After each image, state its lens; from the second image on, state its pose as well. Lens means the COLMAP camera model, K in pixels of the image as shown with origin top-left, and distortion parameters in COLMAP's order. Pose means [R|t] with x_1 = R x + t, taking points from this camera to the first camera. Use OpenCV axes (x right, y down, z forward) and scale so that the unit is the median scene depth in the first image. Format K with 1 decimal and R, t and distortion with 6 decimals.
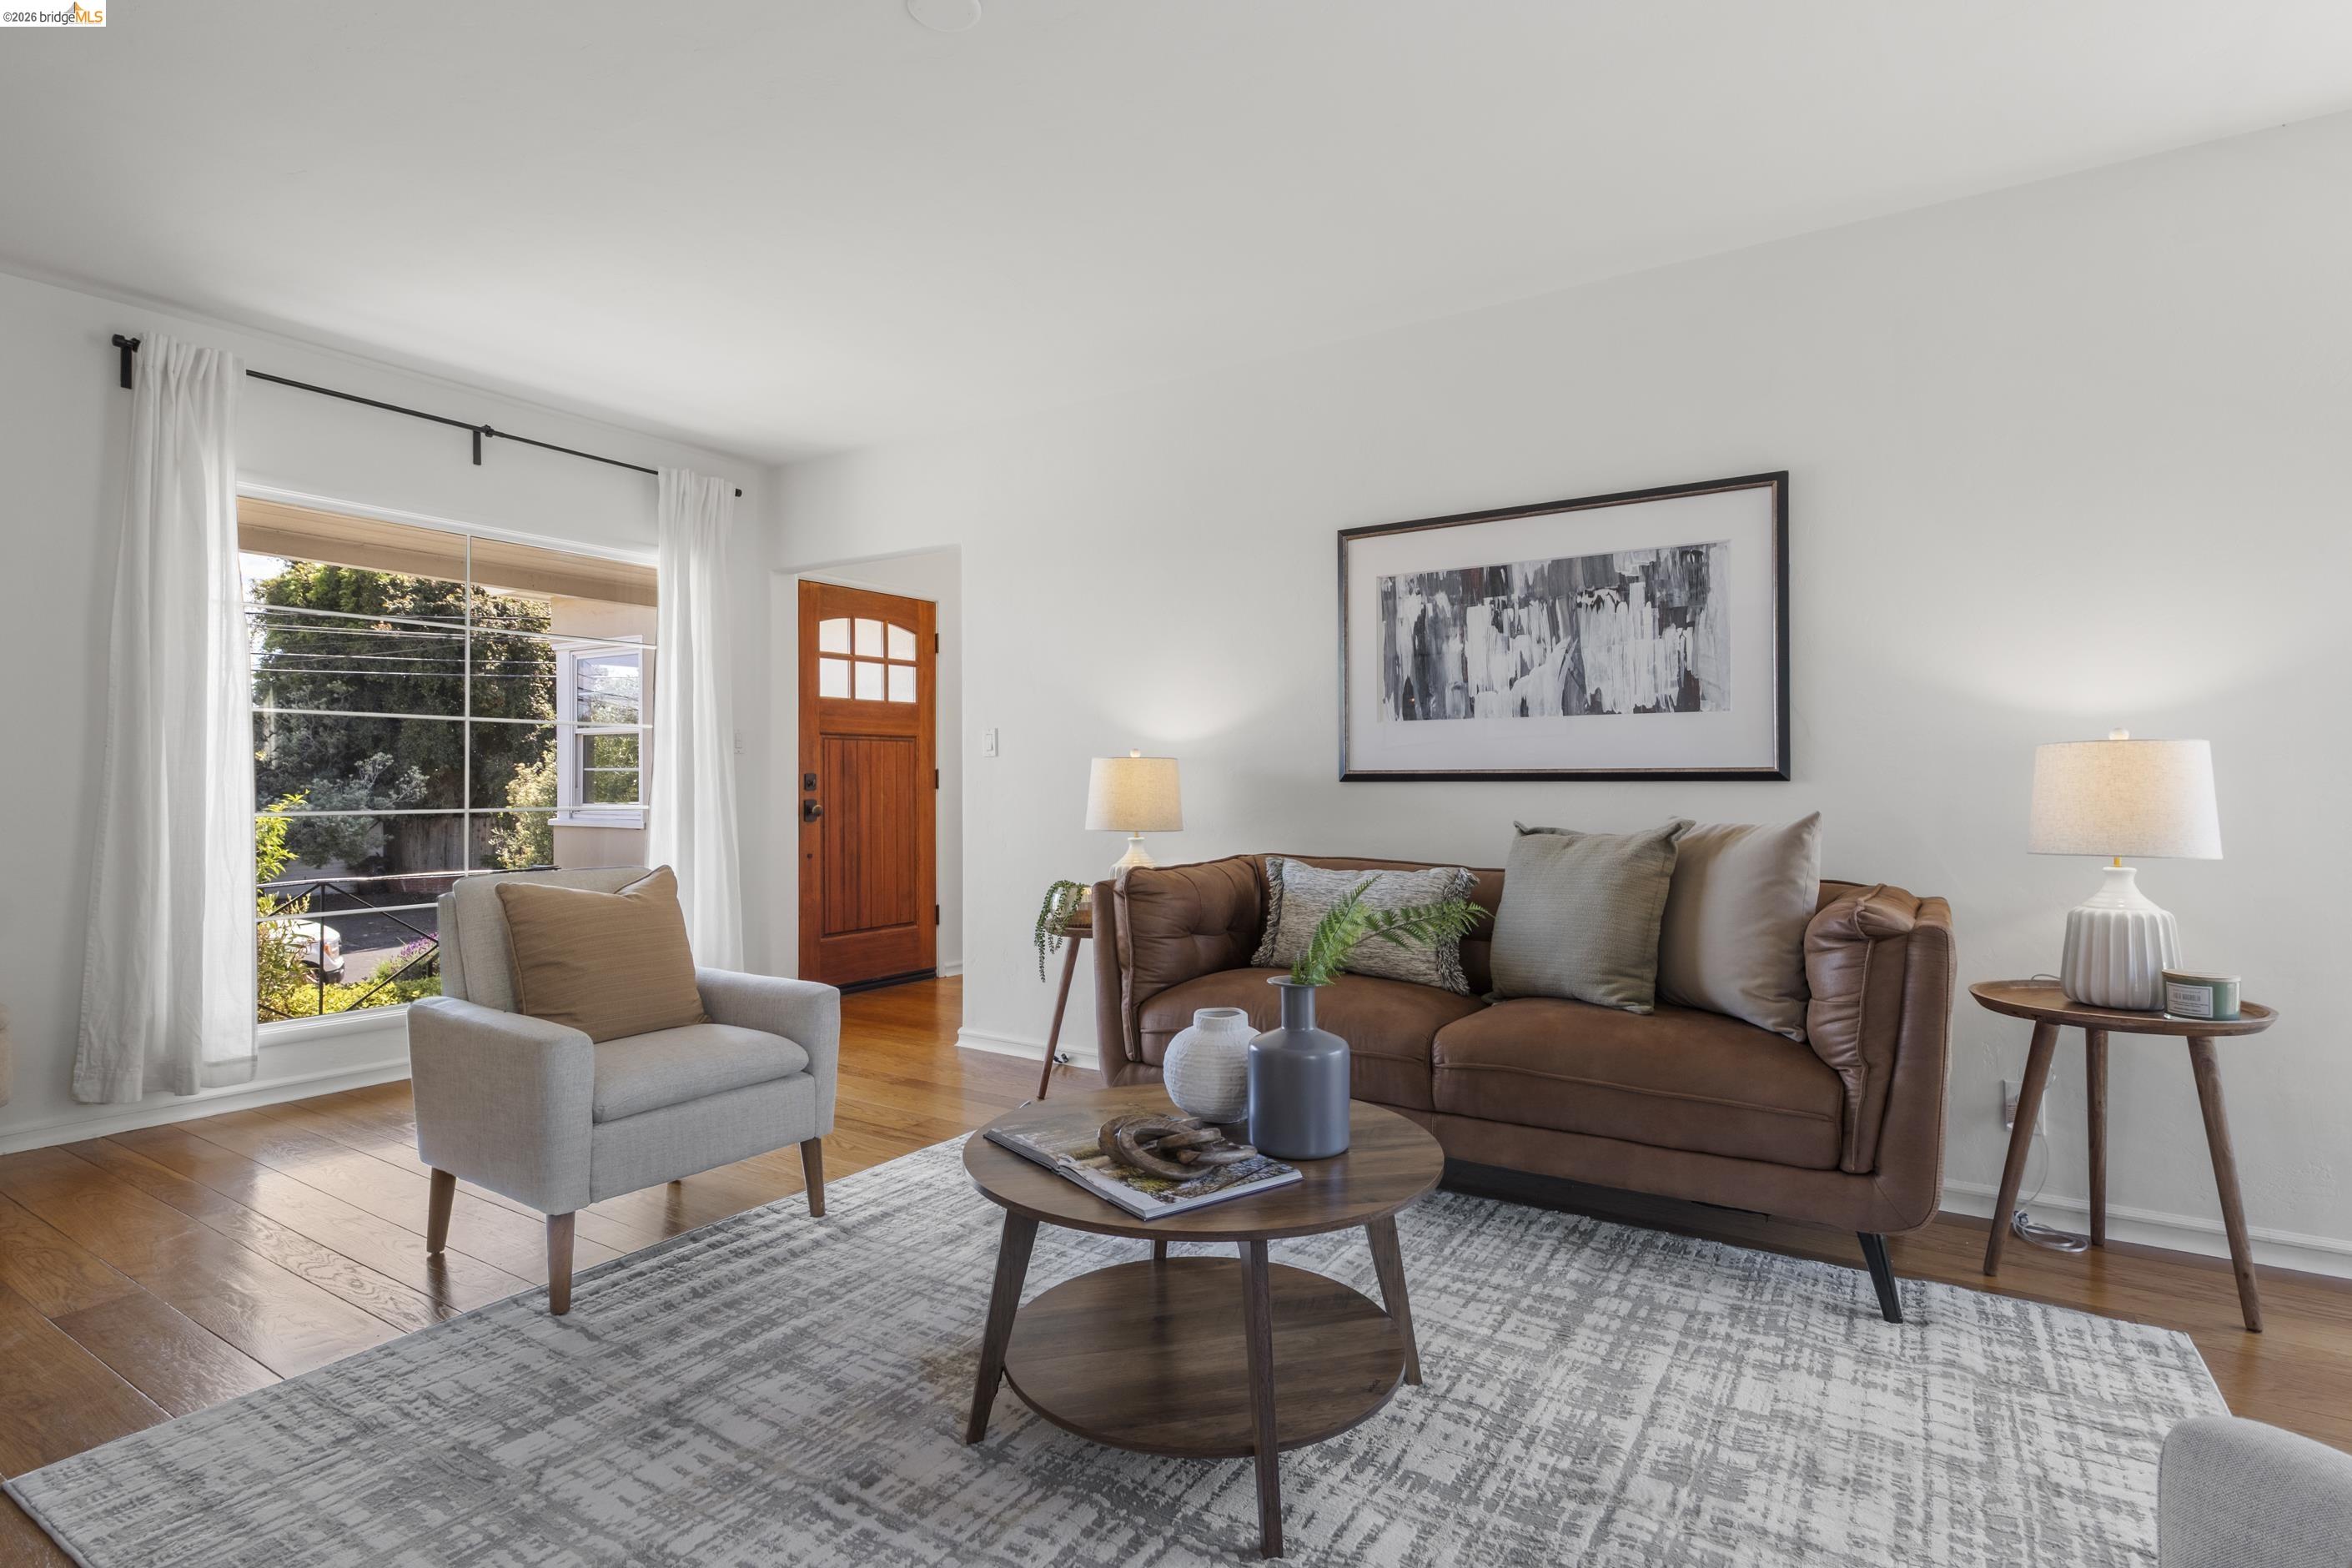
lens RADIAL K [[1181.0, 0, 1177.5], [0, 1181.0, 775.7], [0, 0, 1]] dist [0.004236, -0.000192]
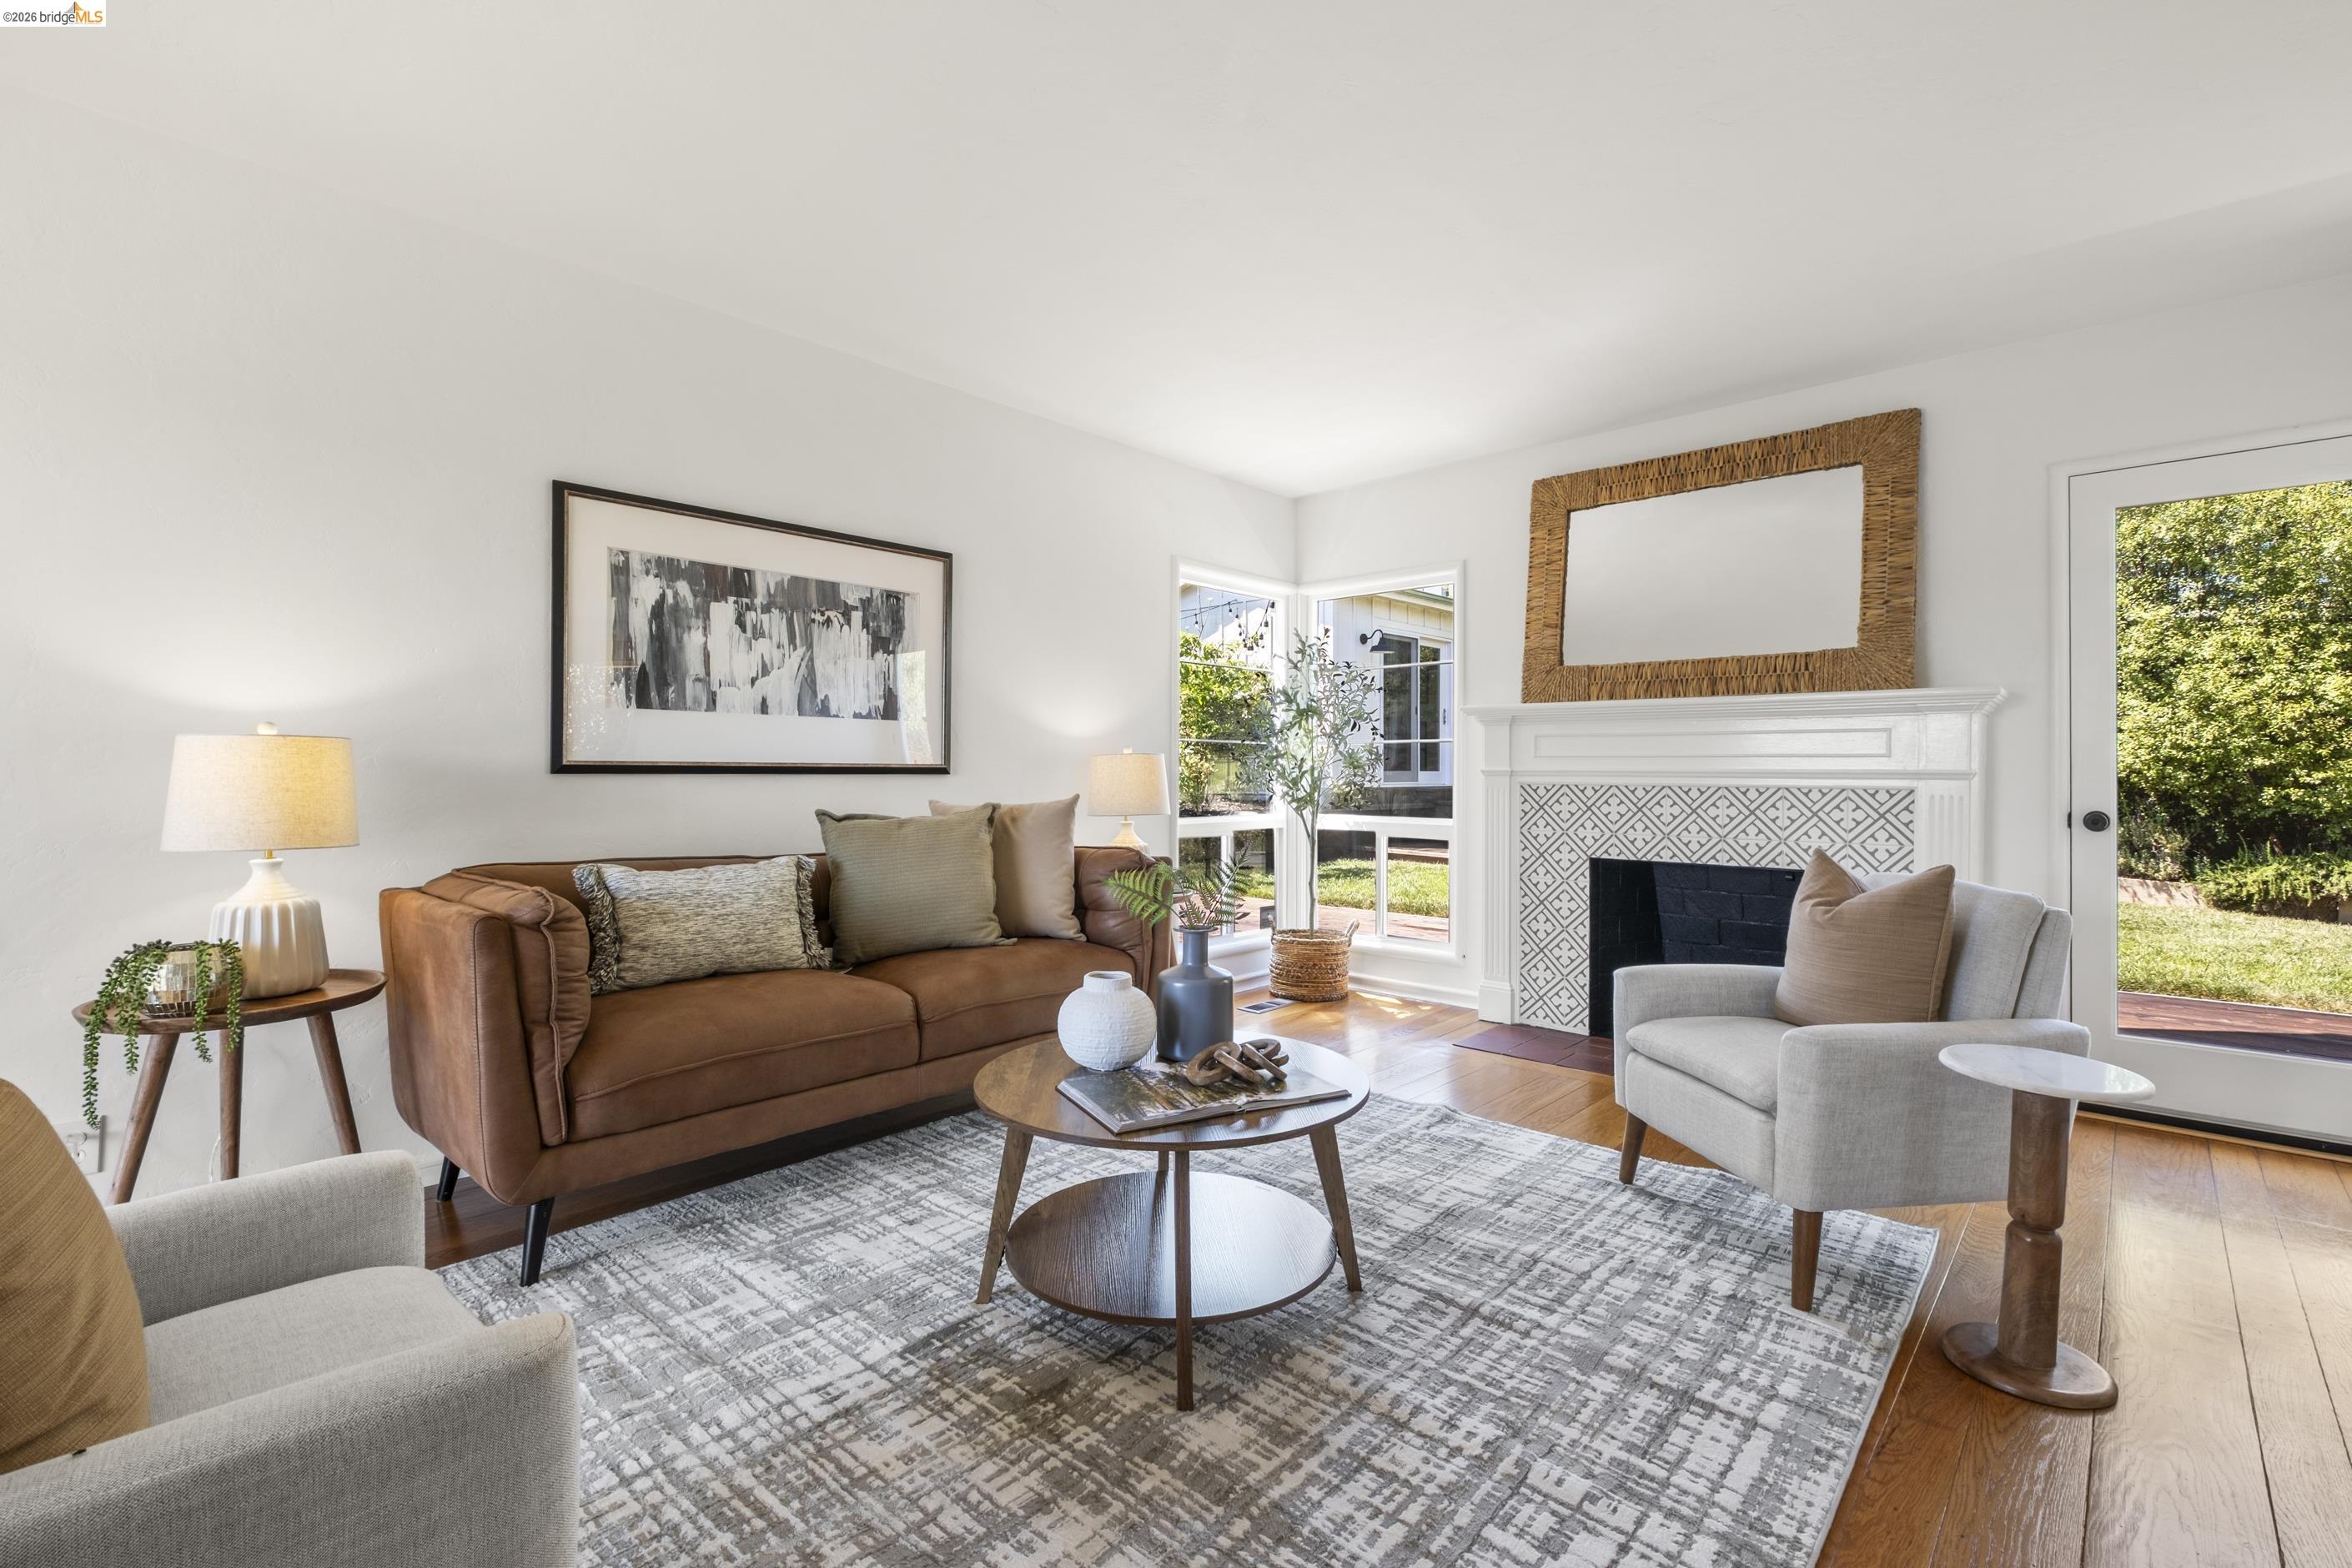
lens RADIAL K [[1050.0, 0, 1183.1], [0, 1050.0, 772.0], [0, 0, 1]] dist [0.007932, -0.004949]
pose [[0.160254, 0.002485, 0.987073, -0.609851], [-0.008045, 0.999967, -0.001211, 0.001117], [-0.987043, -0.007747, 0.160269, 0.479117]]
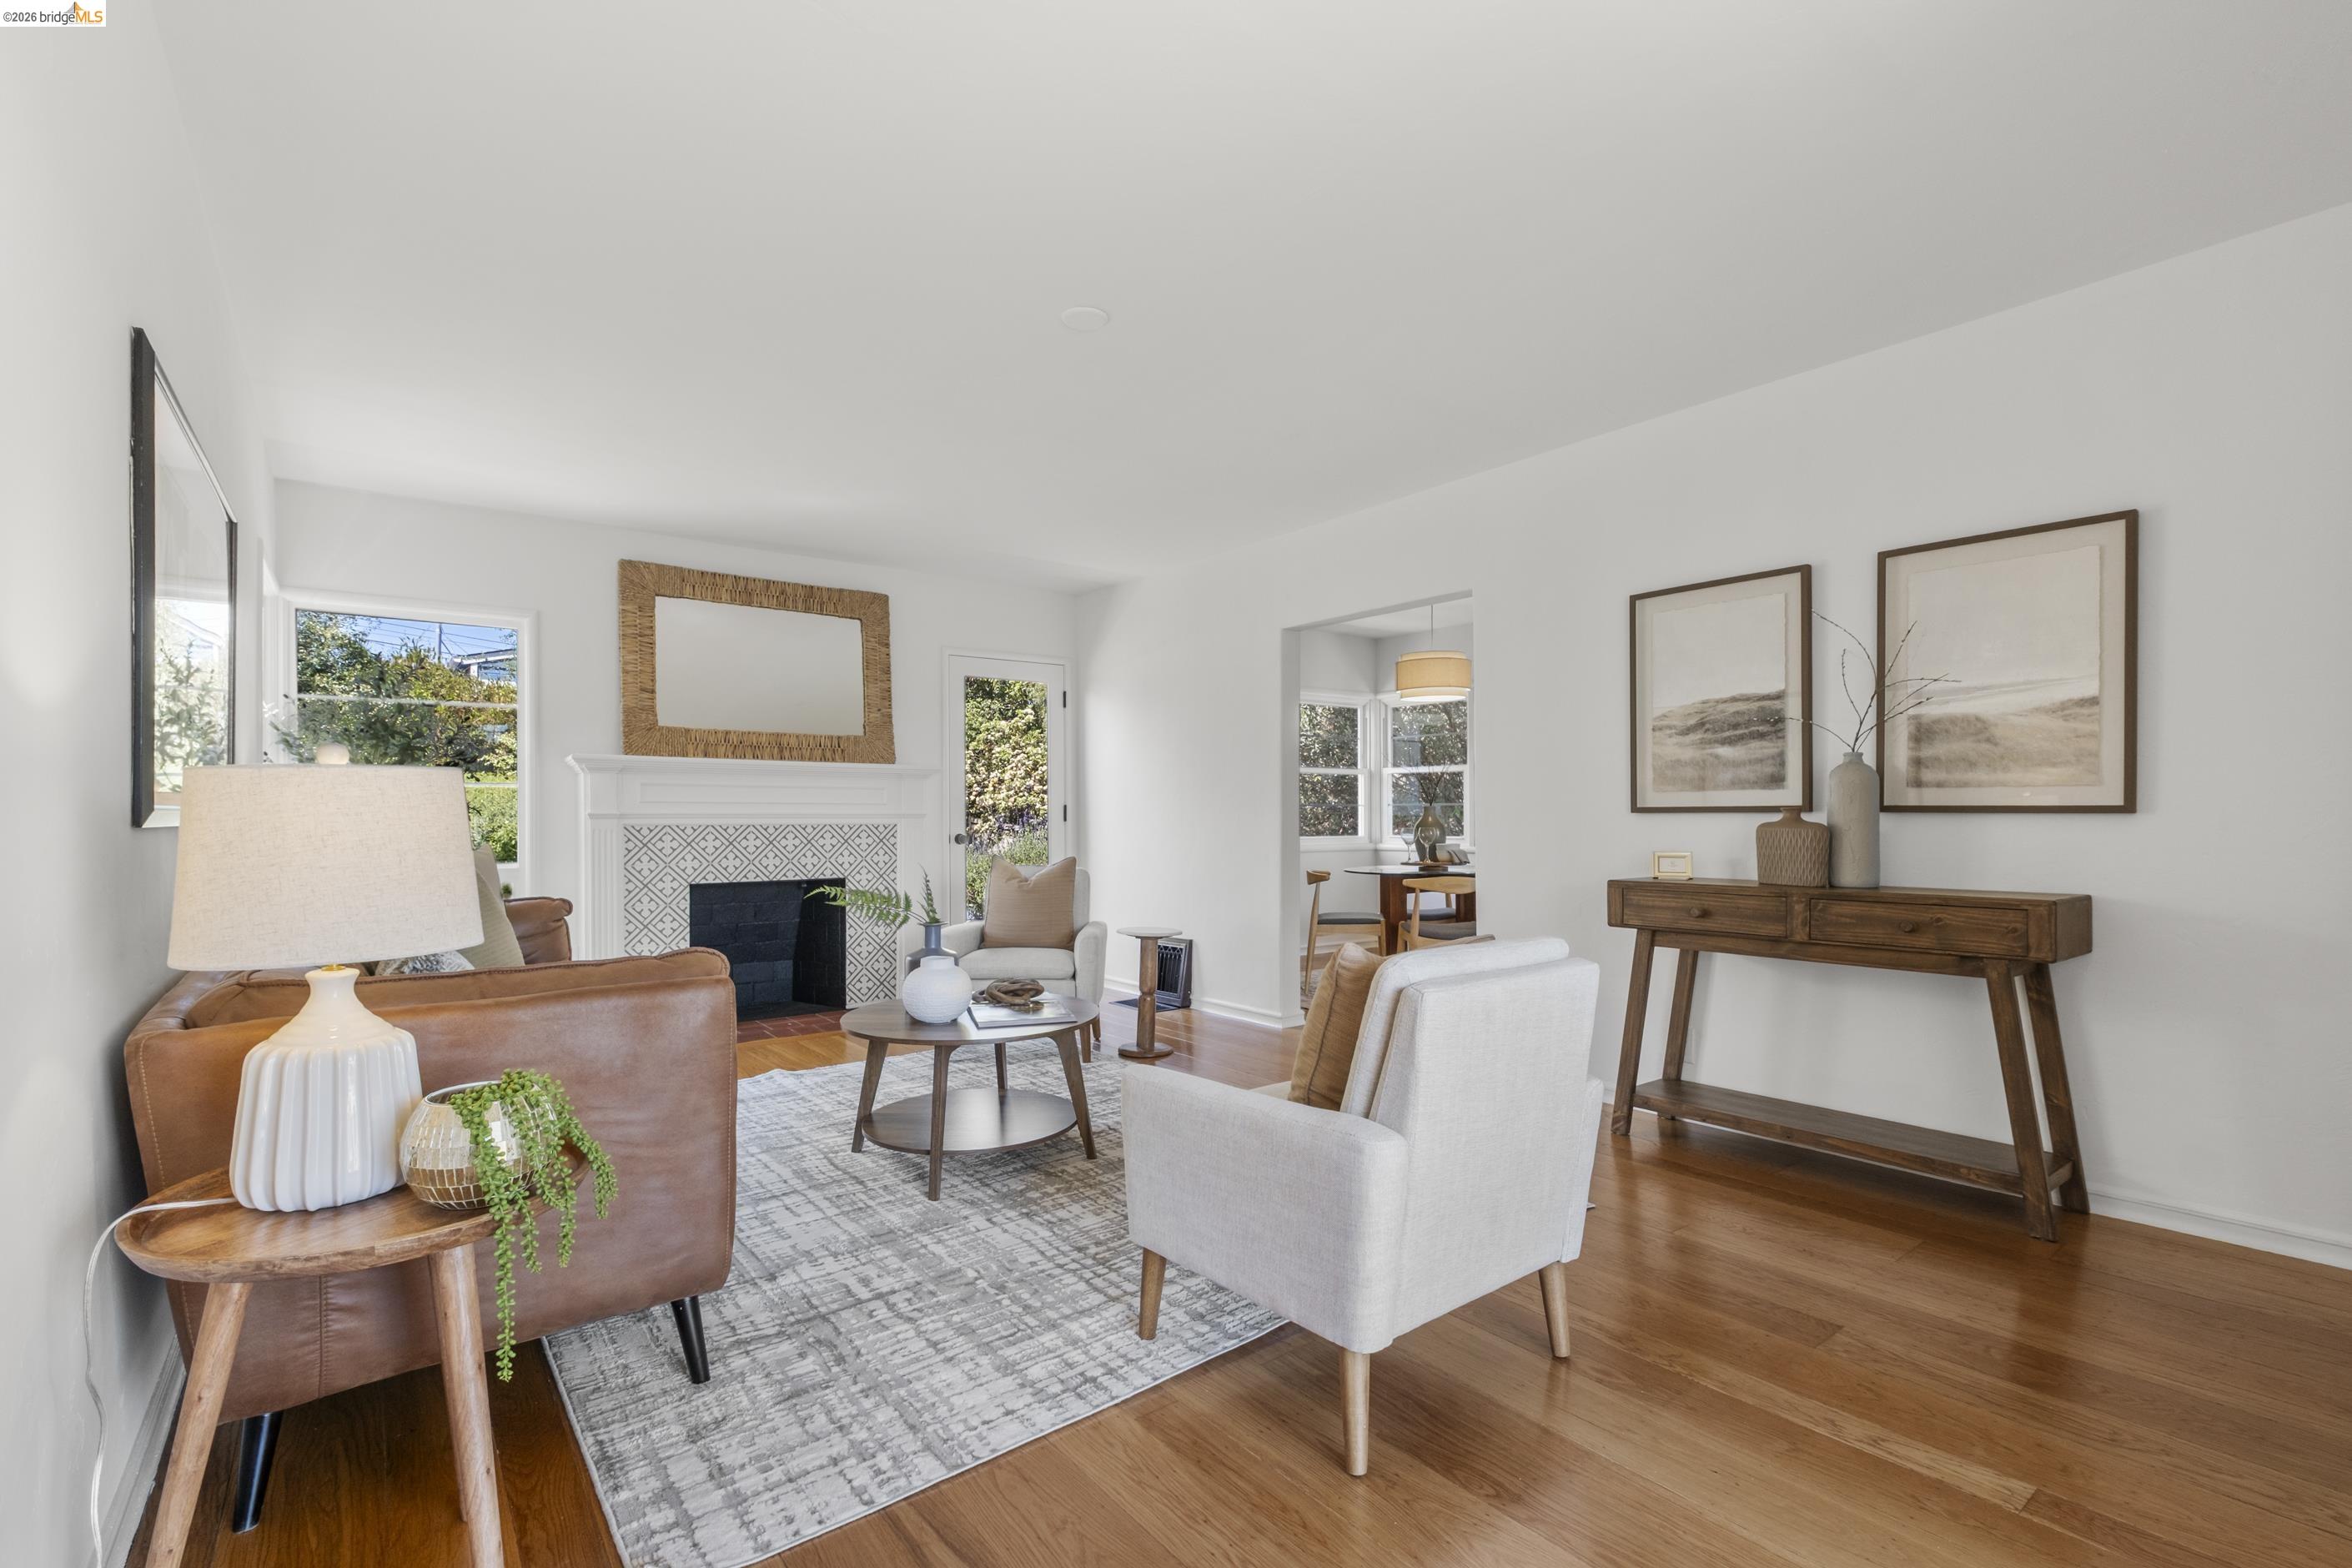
lens RADIAL K [[1050.0, 0, 1198.2], [0, 1050.0, 824.6], [0, 0, 1]] dist [0.007932, -0.004949]
pose [[-0.951907, 0.002279, 0.306378, -0.479123], [0.003626, 0.999986, 0.003826, 0.007109], [-0.306365, 0.004753, -0.951902, 1.450364]]
